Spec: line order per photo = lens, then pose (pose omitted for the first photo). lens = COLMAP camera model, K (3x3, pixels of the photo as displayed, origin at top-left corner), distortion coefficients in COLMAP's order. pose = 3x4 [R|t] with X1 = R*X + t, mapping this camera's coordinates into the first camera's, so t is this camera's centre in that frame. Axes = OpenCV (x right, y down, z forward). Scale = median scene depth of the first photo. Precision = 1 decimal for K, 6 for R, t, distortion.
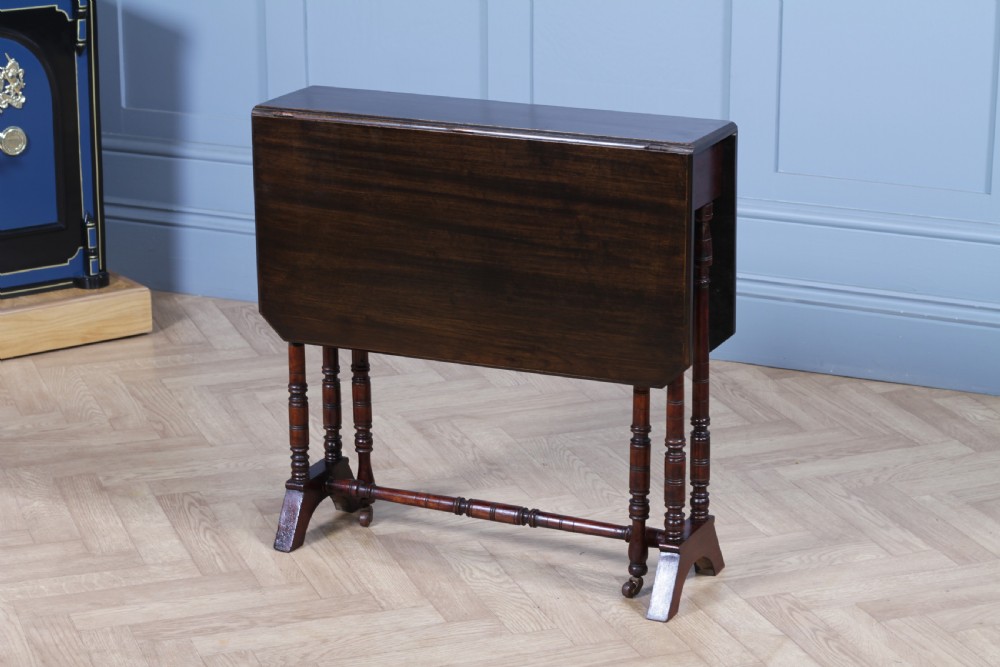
lens RADIAL K [[2366.9, 0, 500.0], [0, 2366.9, 333.5], [0, 0, 1]] dist [-0.084365, -0.131861]
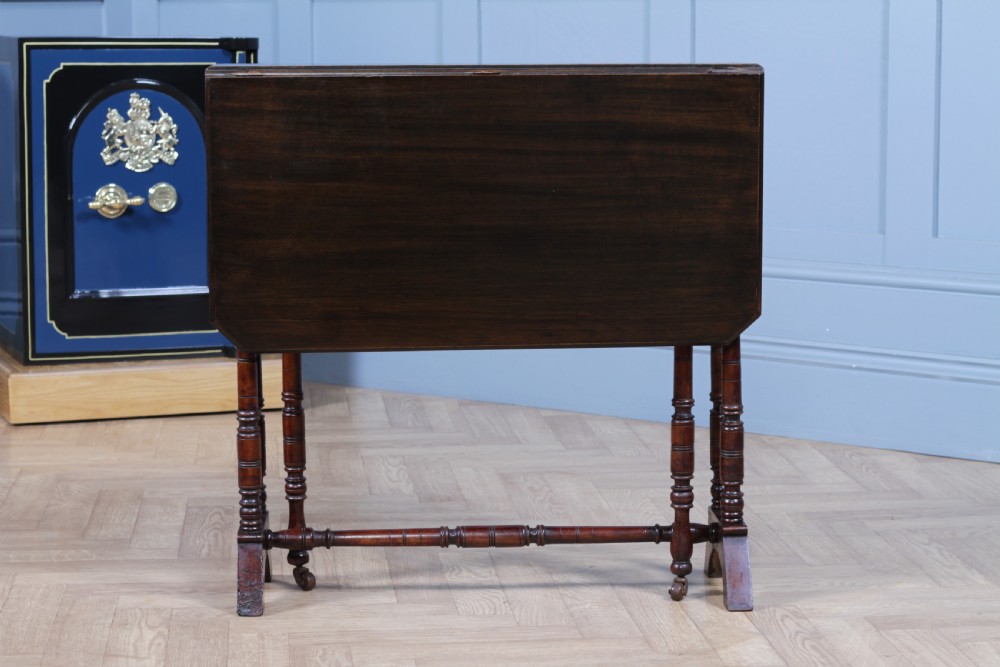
lens RADIAL K [[2366.9, 0, 500.0], [0, 2366.9, 333.5], [0, 0, 1]] dist [-0.084365, -0.131861]
pose [[0.970795, 0.031292, -0.237859, 0.198309], [-0.068436, 0.986384, -0.149545, 0.133556], [0.229941, 0.161455, 0.959718, 0.109911]]
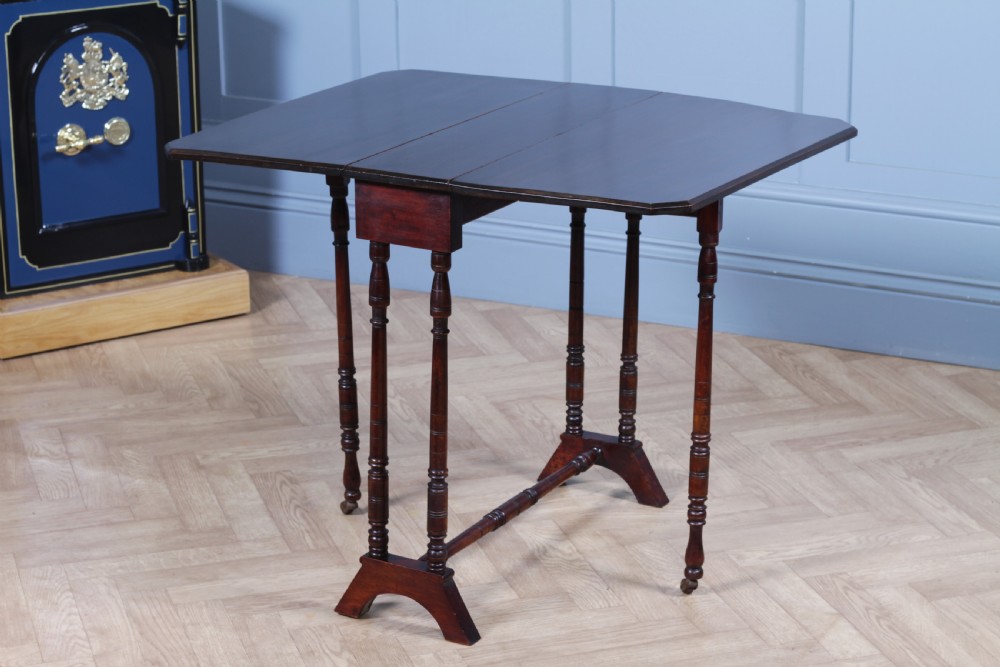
lens RADIAL K [[2366.9, 0, 500.0], [0, 2366.9, 333.5], [0, 0, 1]] dist [-0.084365, -0.131861]
pose [[0.998836, 0.002519, -0.048159, 0.016935], [-0.001515, 0.999781, 0.020868, -0.016523], [0.048201, -0.020770, 0.998622, -0.050304]]
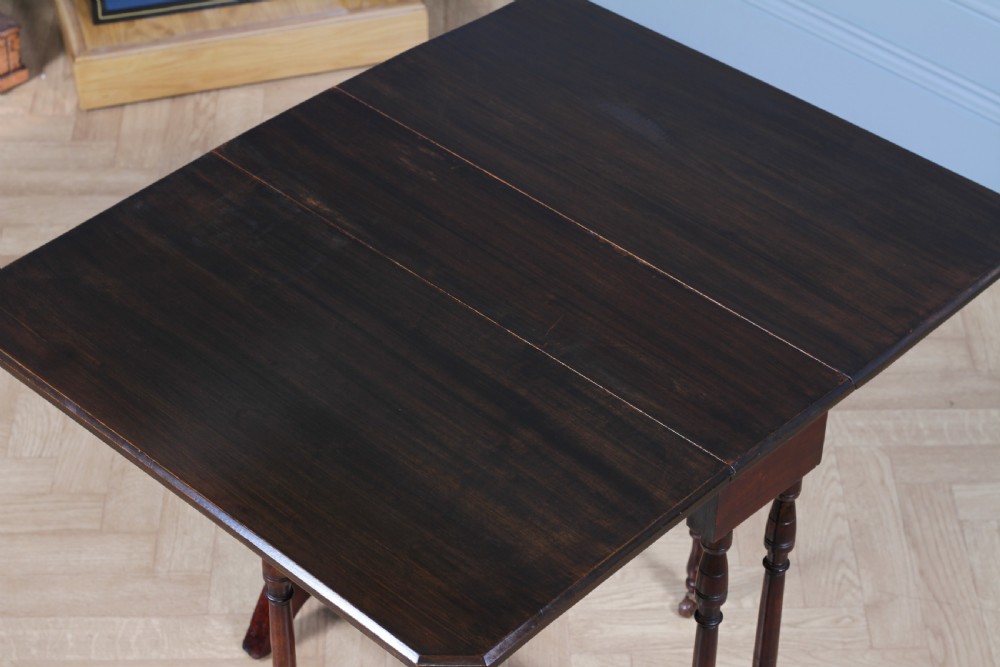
lens RADIAL K [[2366.9, 0, 500.0], [0, 2366.9, 333.5], [0, 0, 1]] dist [-0.084365, -0.131861]
pose [[0.948258, 0.206888, -0.240842, 0.107210], [-0.095430, 0.909197, 0.405283, -0.296599], [0.302821, -0.361329, 0.881896, 0.335438]]
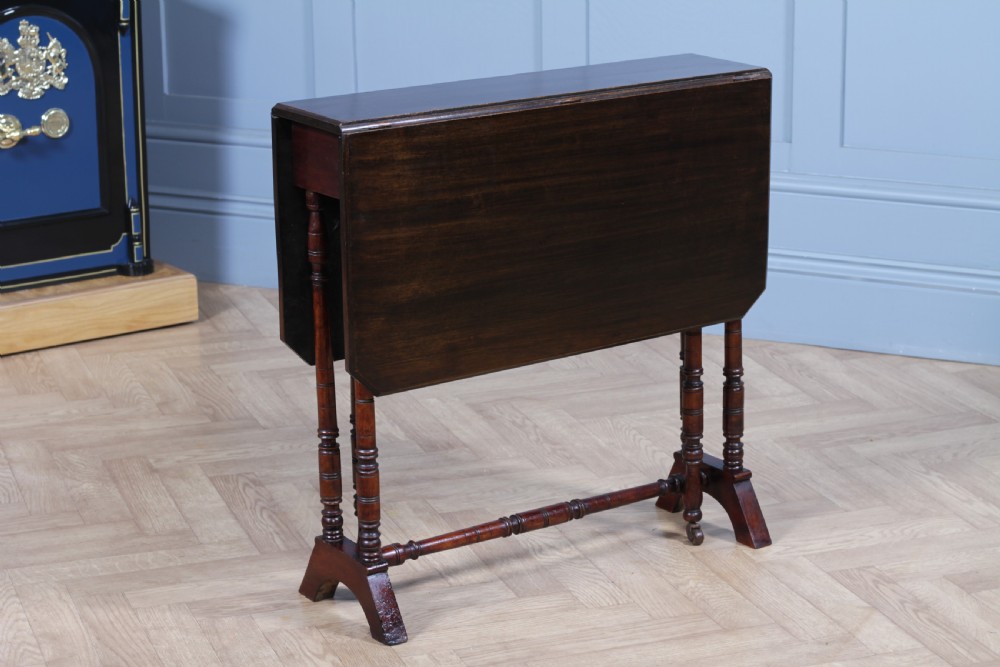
lens RADIAL K [[2366.9, 0, 500.0], [0, 2366.9, 333.5], [0, 0, 1]] dist [-0.084365, -0.131861]
pose [[0.999933, -0.007750, -0.008586, -0.018124], [0.007602, 0.999824, -0.017179, 0.027605], [0.008718, 0.017112, 0.999816, 0.034922]]
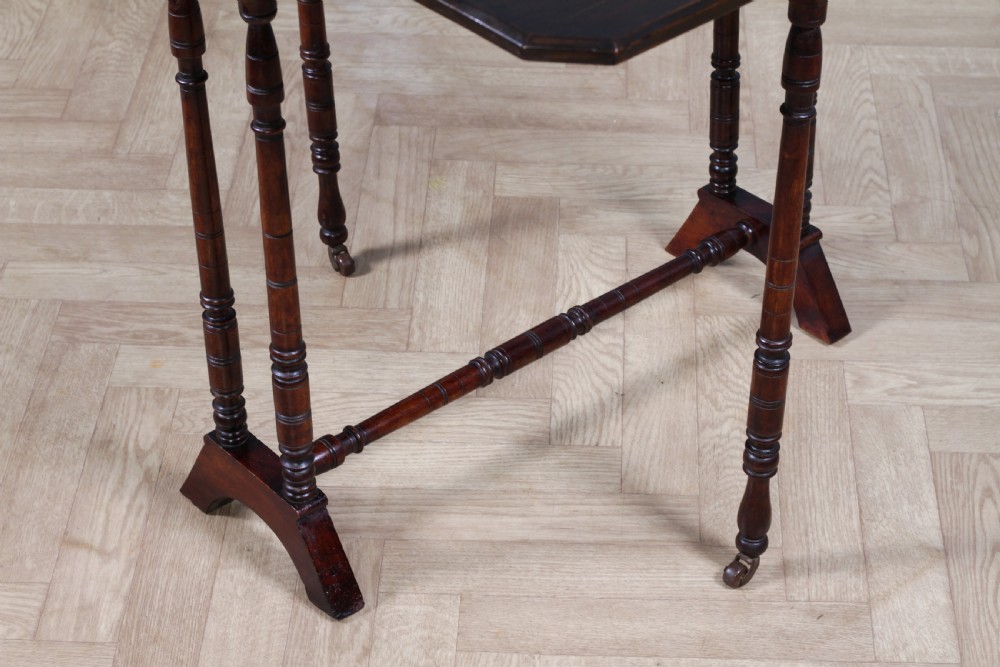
lens RADIAL K [[2366.9, 0, 500.0], [0, 2366.9, 333.5], [0, 0, 1]] dist [-0.084365, -0.131861]
pose [[0.925322, 0.221873, -0.307494, 0.165274], [-0.106580, 0.930431, 0.350627, -0.116916], [0.363896, -0.291670, 0.884595, 0.354373]]
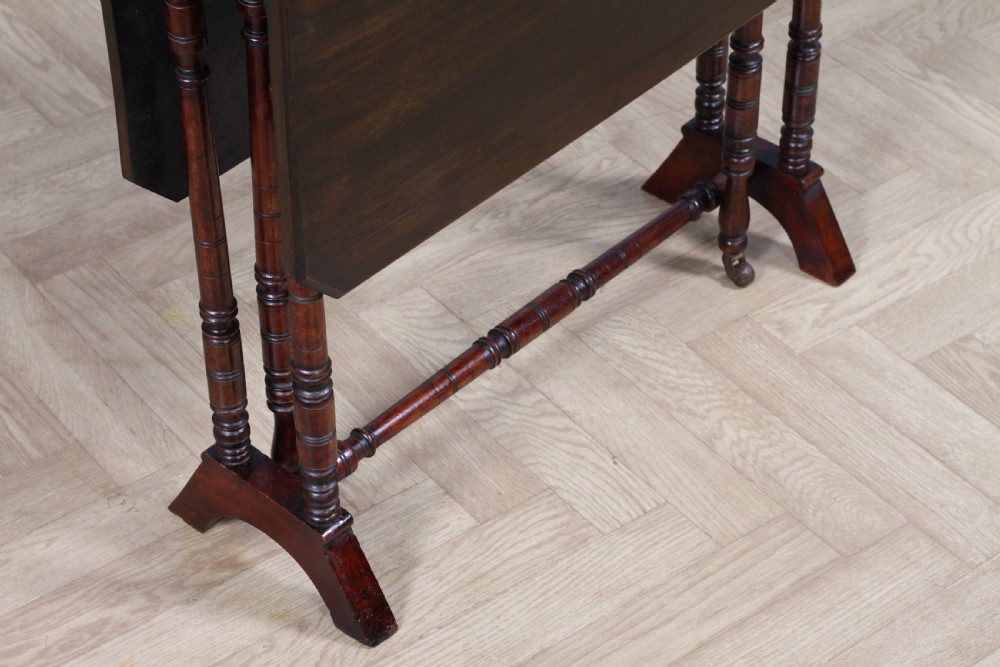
lens RADIAL K [[2366.9, 0, 500.0], [0, 2366.9, 333.5], [0, 0, 1]] dist [-0.084365, -0.131861]
pose [[0.953748, -0.186220, 0.235981, -0.127584], [0.077870, 0.911267, 0.404387, -0.135447], [-0.290347, -0.367308, 0.883620, 0.438270]]
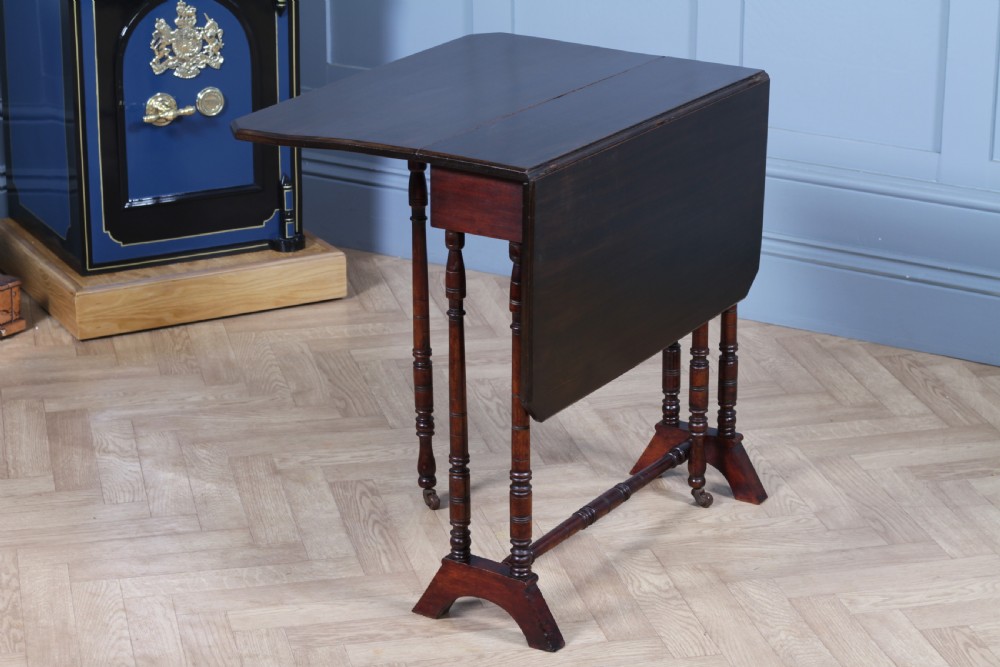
lens RADIAL K [[2366.9, 0, 500.0], [0, 2366.9, 333.5], [0, 0, 1]] dist [-0.084365, -0.131861]
pose [[0.993383, 0.039704, -0.107770, 0.028878], [-0.034810, 0.998292, 0.046924, -0.041983], [0.109449, -0.042862, 0.993068, 0.031447]]
